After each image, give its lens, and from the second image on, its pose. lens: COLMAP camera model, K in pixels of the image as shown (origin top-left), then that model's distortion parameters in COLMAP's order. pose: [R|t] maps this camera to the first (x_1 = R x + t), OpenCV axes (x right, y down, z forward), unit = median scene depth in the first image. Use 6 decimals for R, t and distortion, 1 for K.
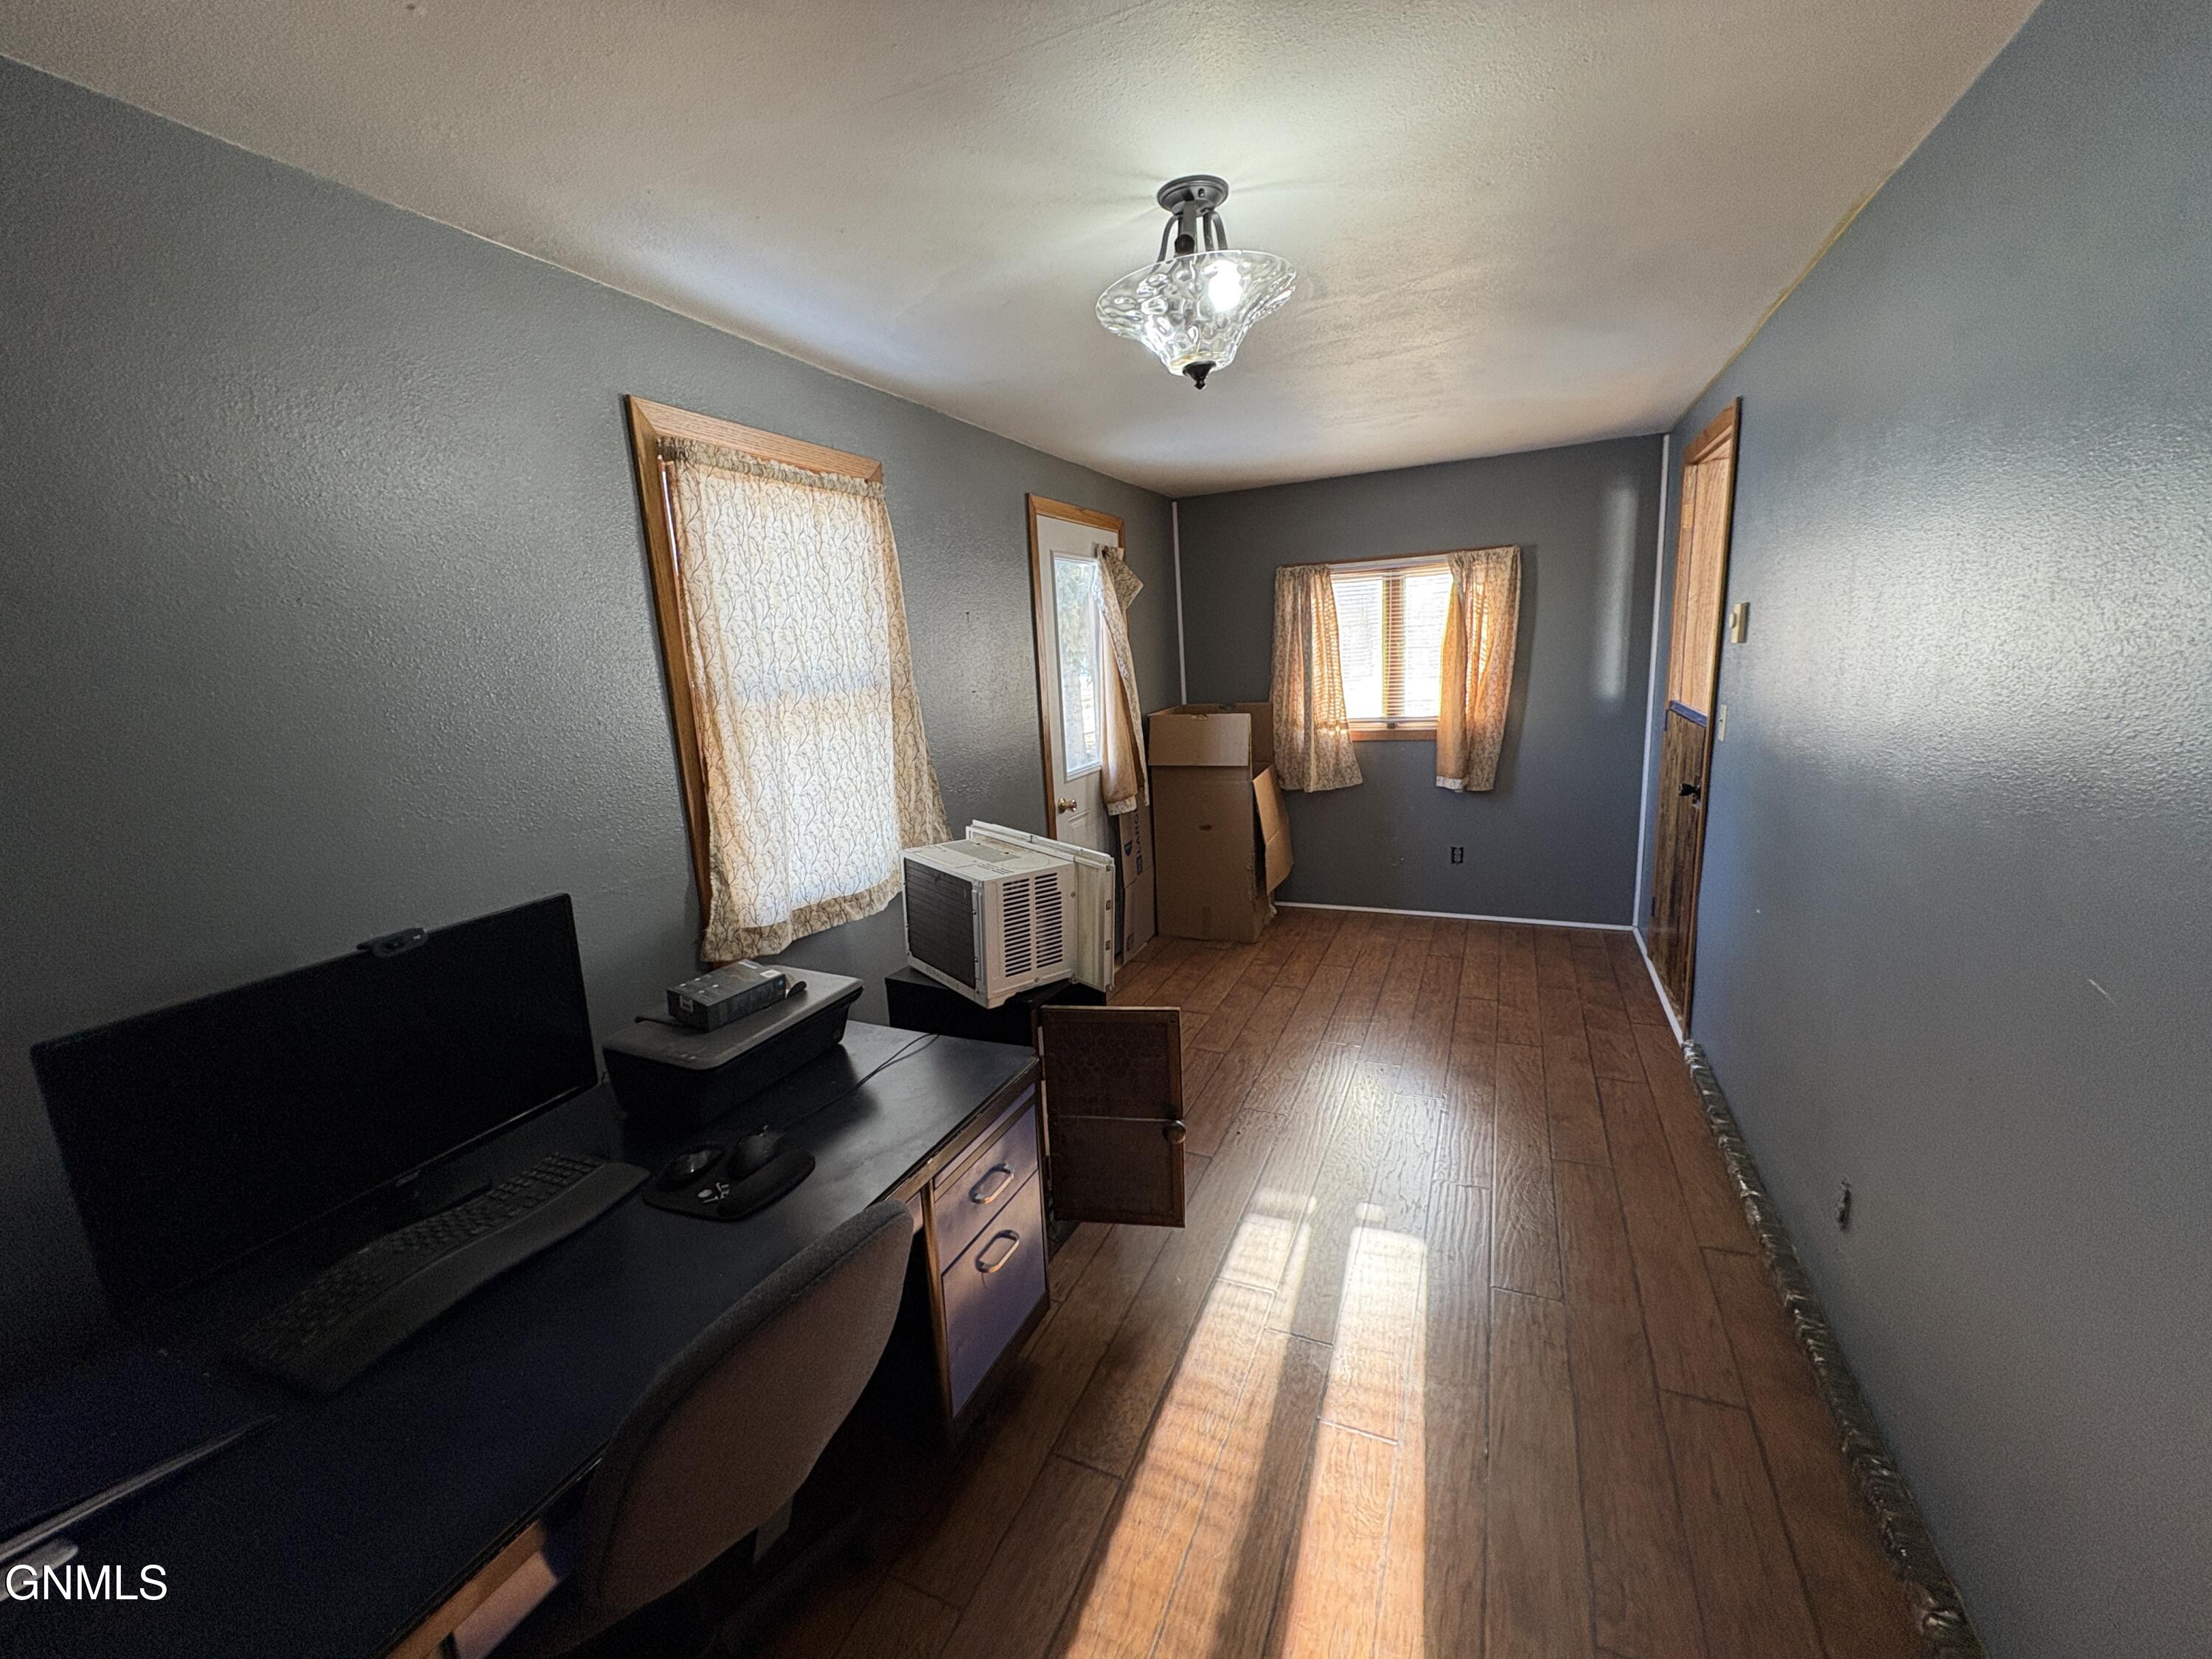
lens RADIAL K [[879.9, 0, 1112.5], [0, 879.9, 822.4], [0, 0, 1]] dist [0.002394, -0.000416]
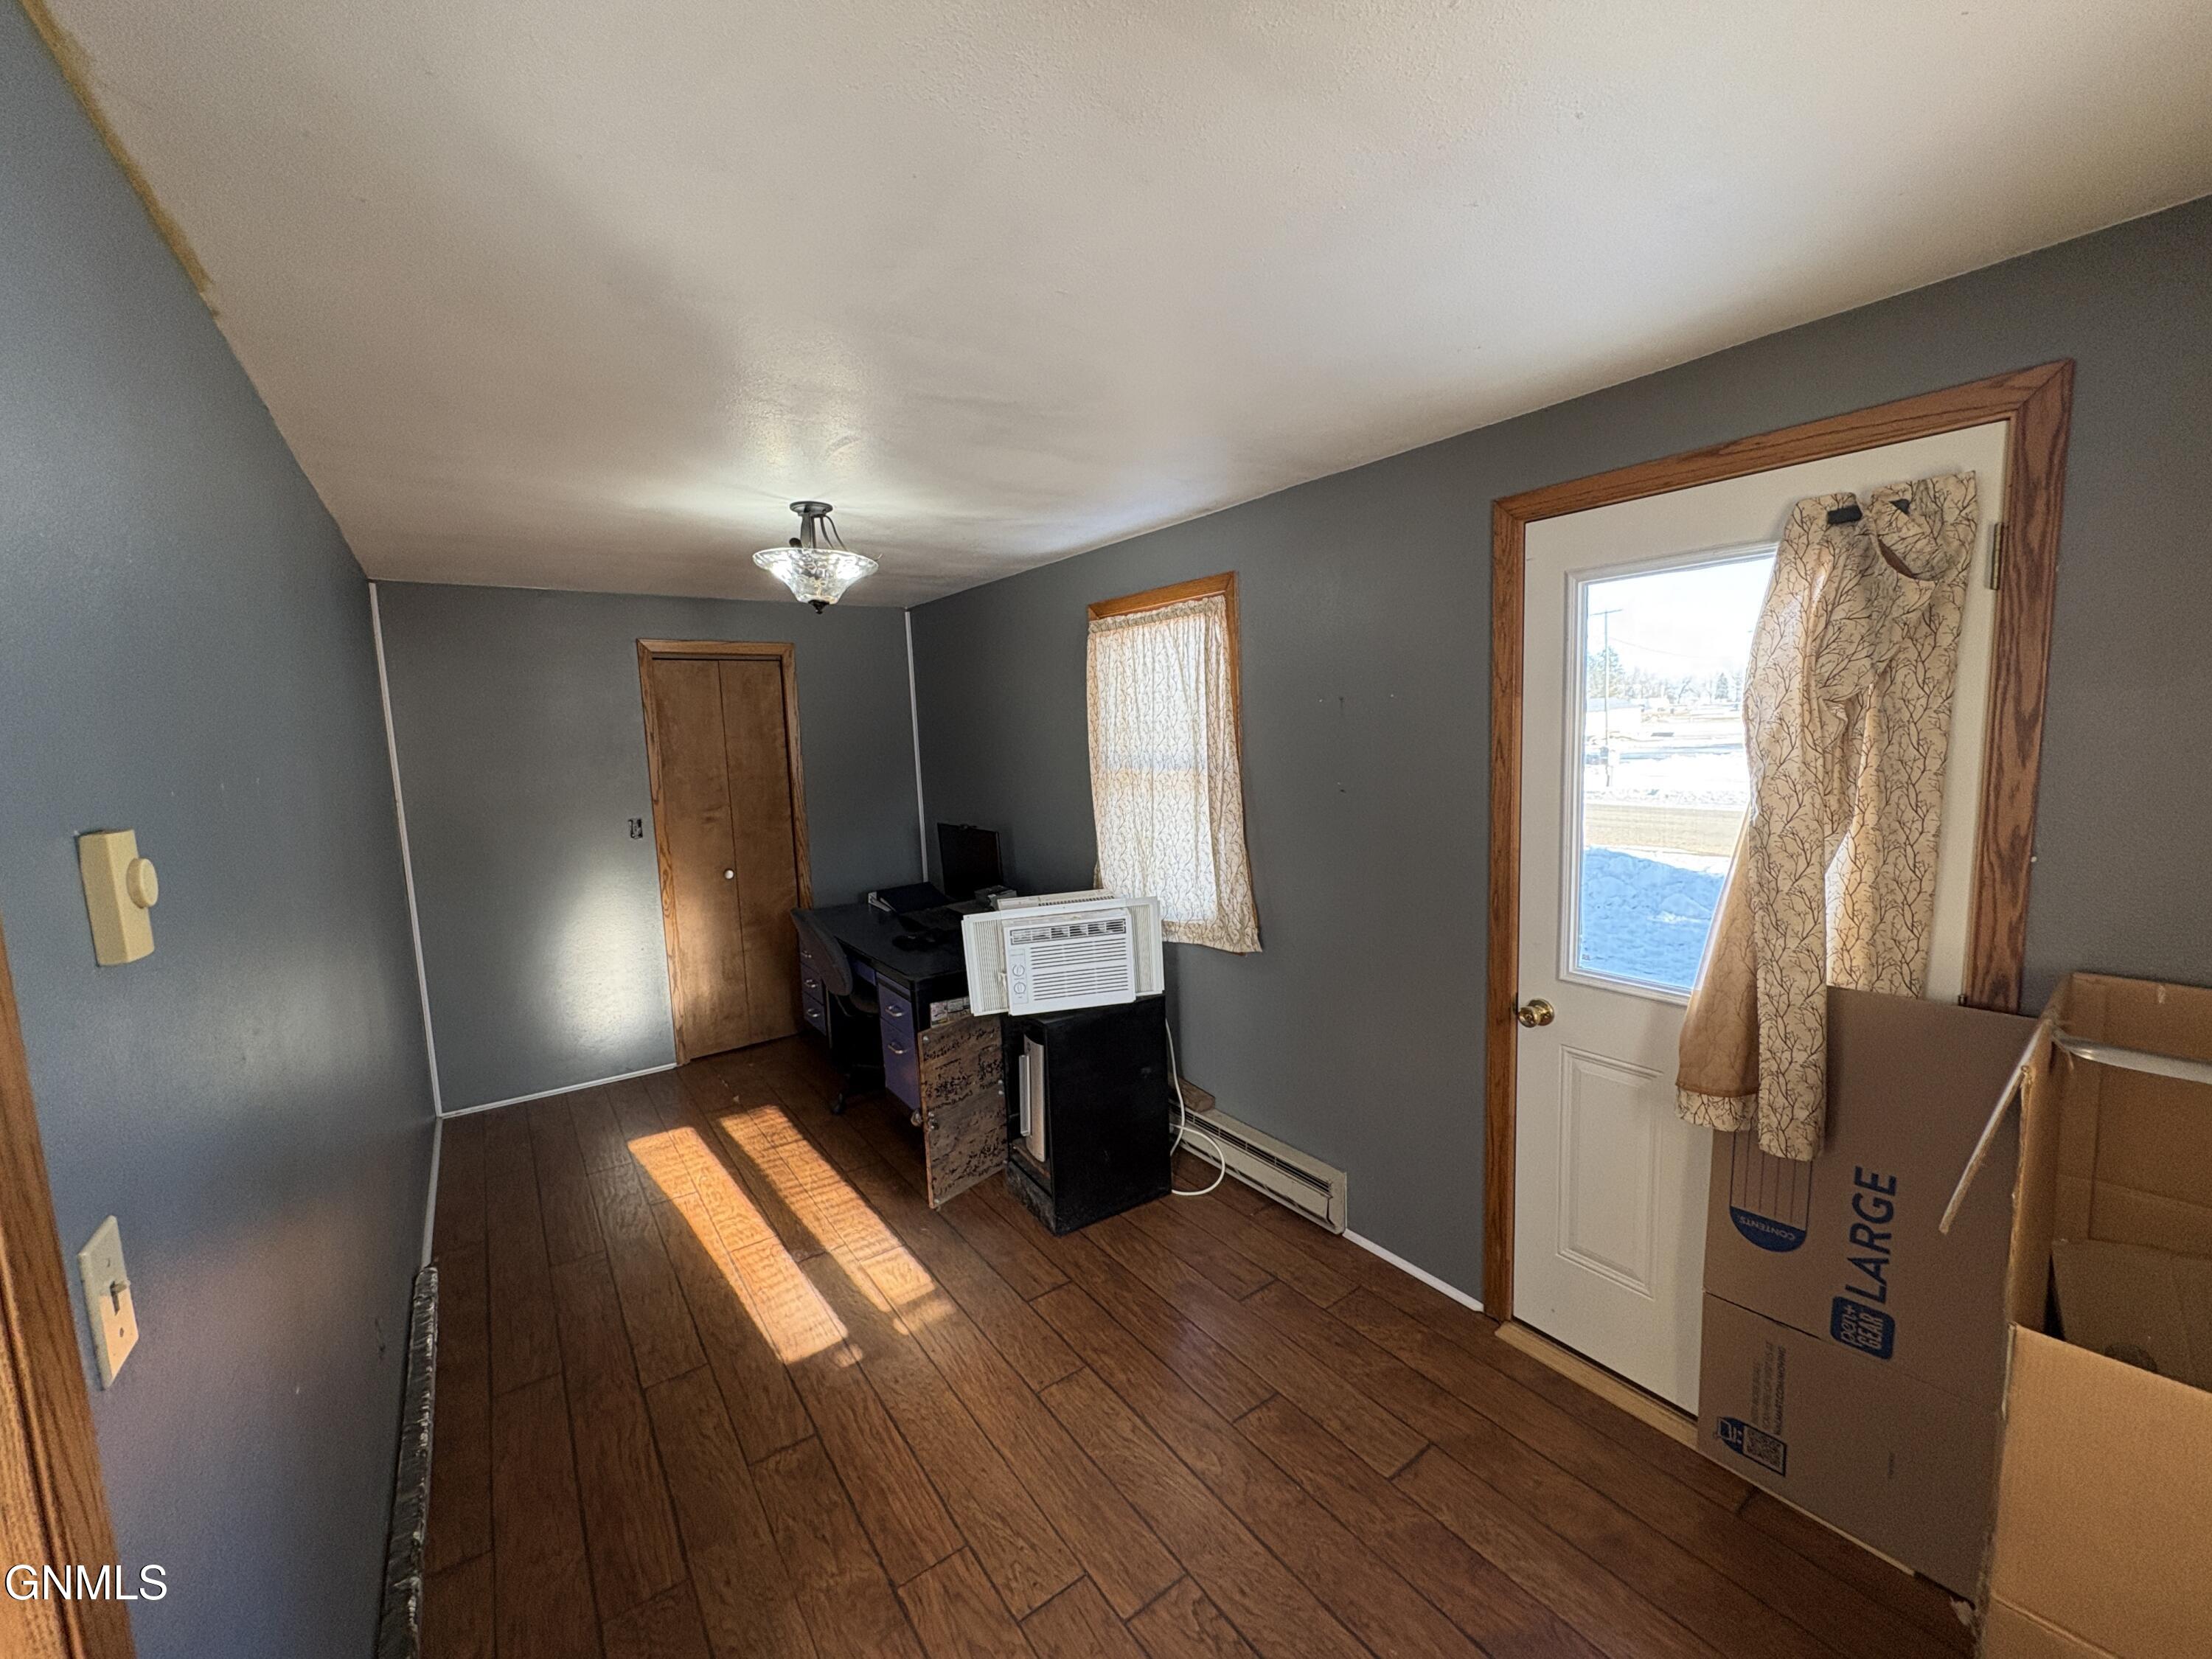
lens RADIAL K [[879.9, 0, 1114.6], [0, 879.9, 831.4], [0, 0, 1]] dist [0.002394, -0.000416]
pose [[-0.503726, 0.175458, -0.845857, 1.037379], [-0.103618, 0.959815, 0.260803, -0.477246], [0.857626, 0.219019, -0.465303, 1.888521]]
